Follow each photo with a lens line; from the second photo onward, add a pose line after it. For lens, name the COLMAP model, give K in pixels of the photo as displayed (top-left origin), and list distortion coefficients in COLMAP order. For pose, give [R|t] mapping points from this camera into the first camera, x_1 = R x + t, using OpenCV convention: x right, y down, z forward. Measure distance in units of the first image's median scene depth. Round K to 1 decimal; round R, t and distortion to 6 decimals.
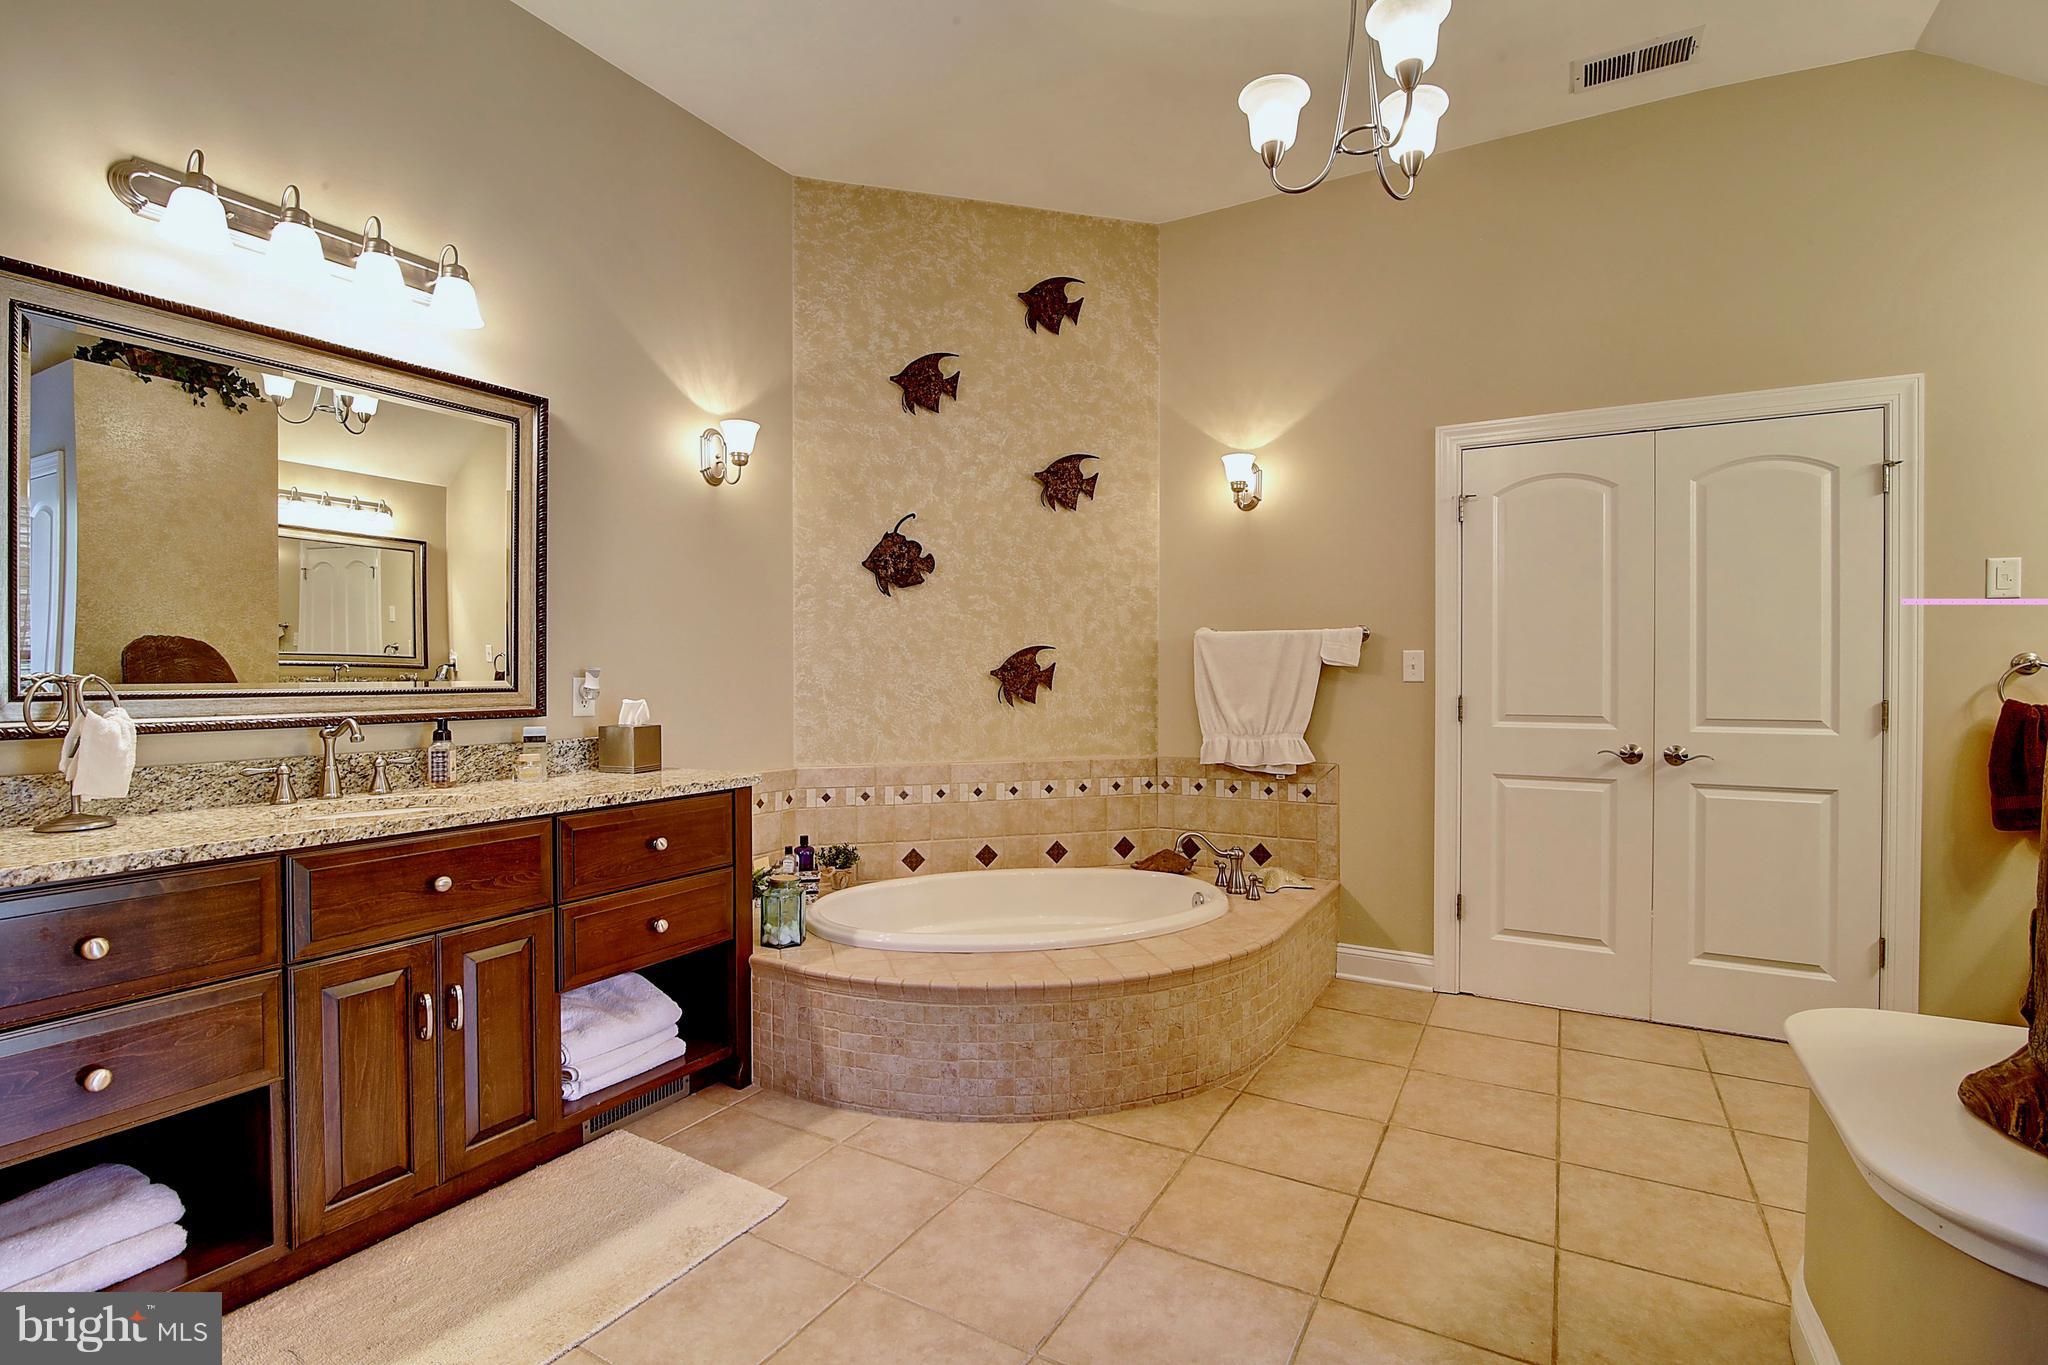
lens RADIAL K [[946.7, 0, 1024.0], [0, 946.7, 682.5], [0, 0, 1]] dist [-0.001480, 0.000000]
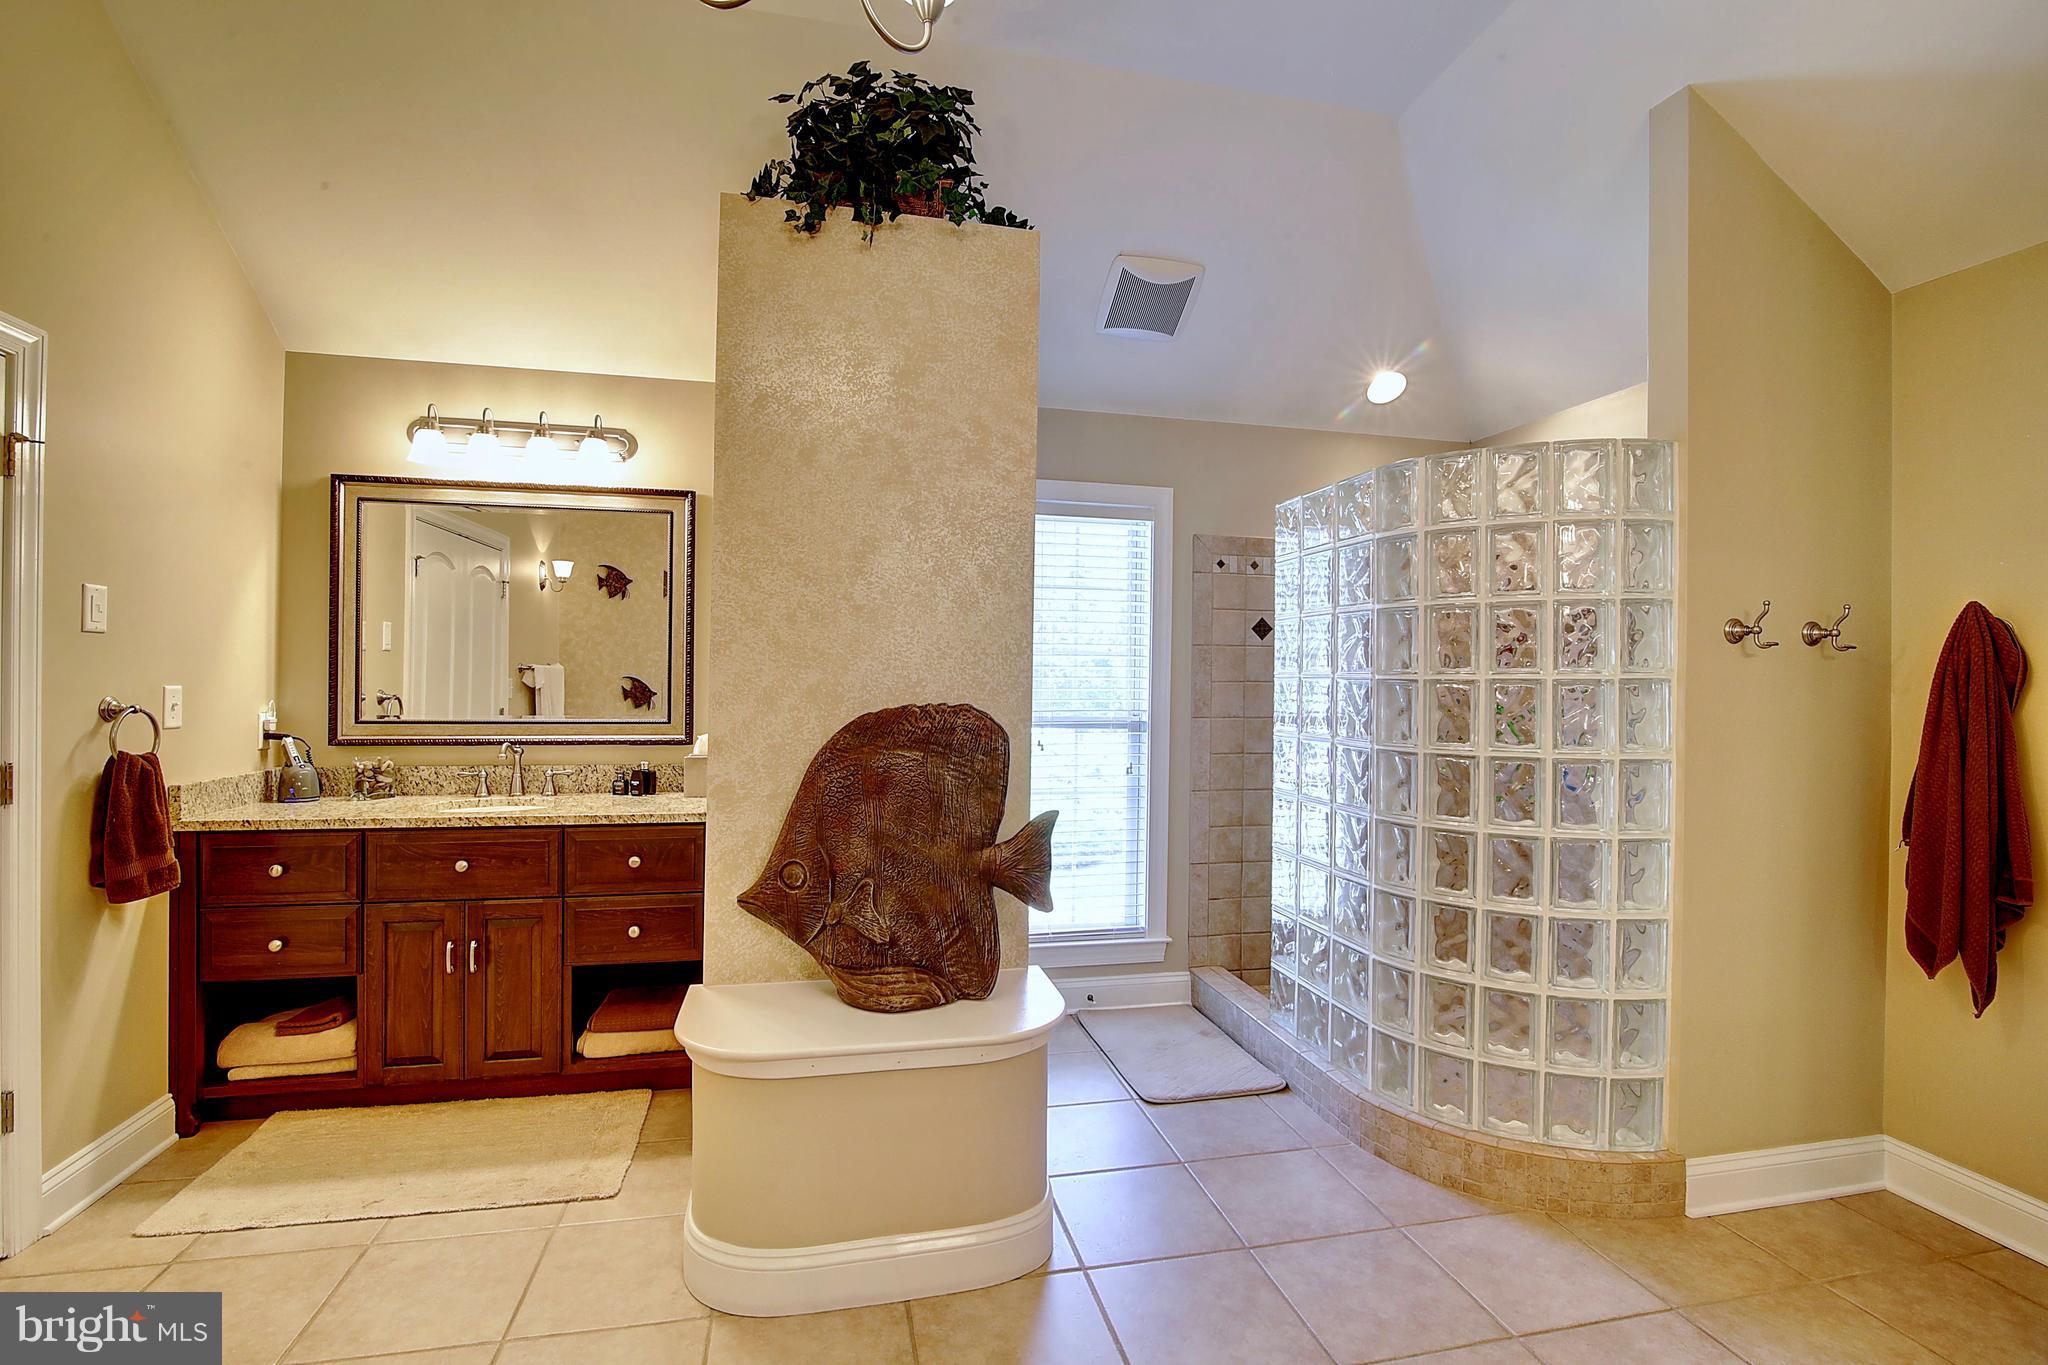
lens RADIAL K [[946.7, 0, 1024.0], [0, 946.7, 682.5], [0, 0, 1]] dist [-0.001480, 0.000000]
pose [[0.659823, 0.009164, -0.751365, 0.897453], [-0.023920, 0.999675, -0.008814, -0.058324], [0.751040, 0.023788, 0.659828, 0.637437]]
